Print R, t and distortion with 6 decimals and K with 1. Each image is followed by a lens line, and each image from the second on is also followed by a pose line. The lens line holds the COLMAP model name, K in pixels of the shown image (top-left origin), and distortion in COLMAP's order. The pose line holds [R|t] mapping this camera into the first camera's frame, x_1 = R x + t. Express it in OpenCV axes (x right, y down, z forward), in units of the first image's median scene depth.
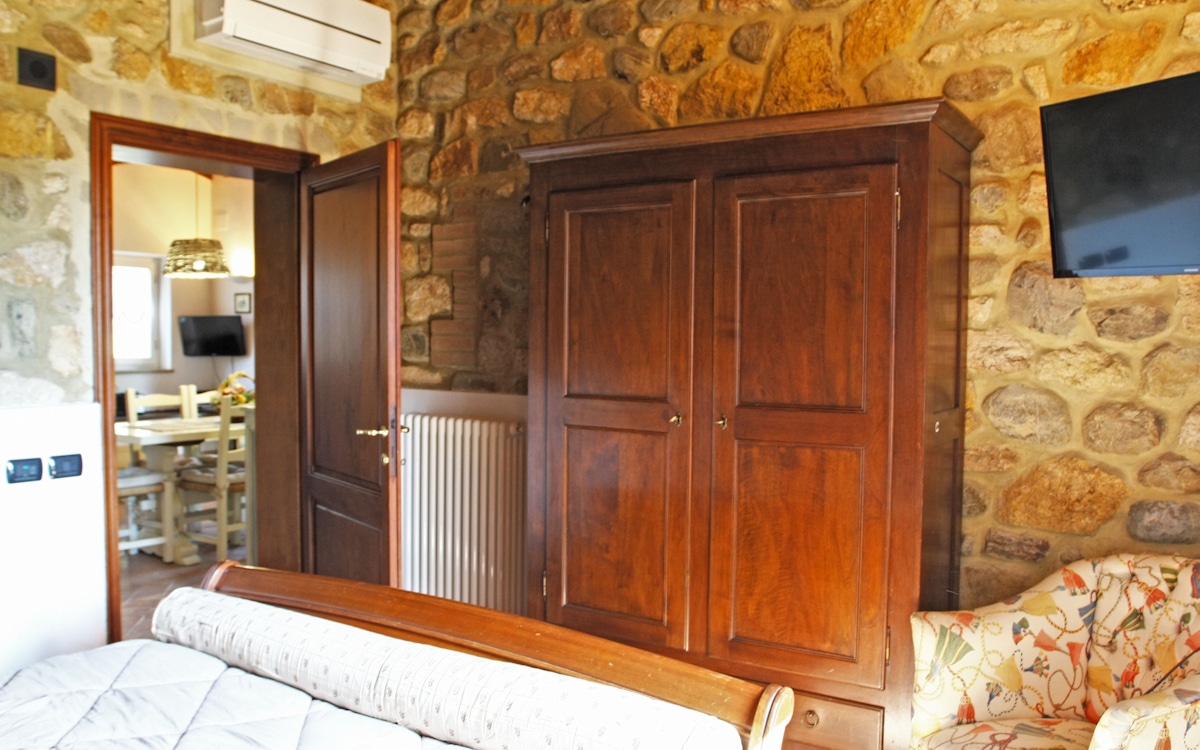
lens RADIAL K [[963.0, 0, 603.4], [0, 963.0, 377.8], [0, 0, 1]] dist [-0.087724, 0.066598]
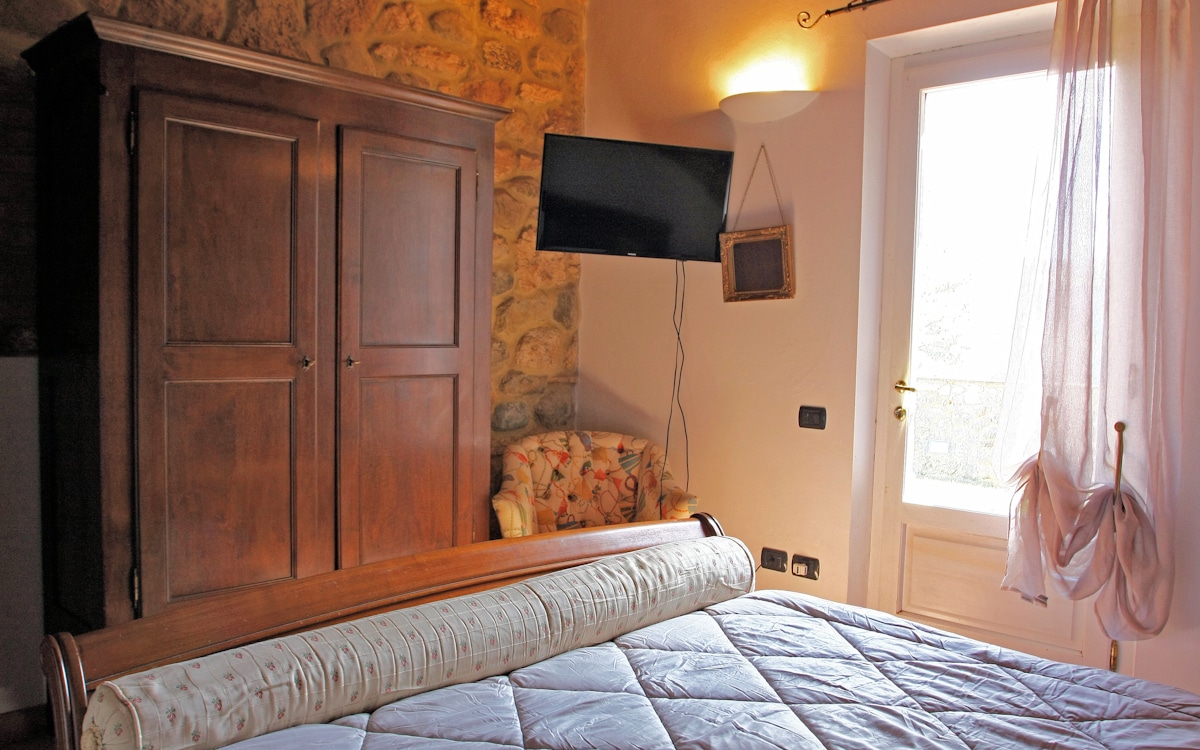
lens RADIAL K [[963.0, 0, 603.4], [0, 963.0, 377.1], [0, 0, 1]] dist [-0.087724, 0.066598]
pose [[0.182045, -0.054848, 0.981759, -0.878382], [0.021436, 0.998427, 0.051804, 0.013876], [-0.983057, 0.011614, 0.182934, 0.564636]]
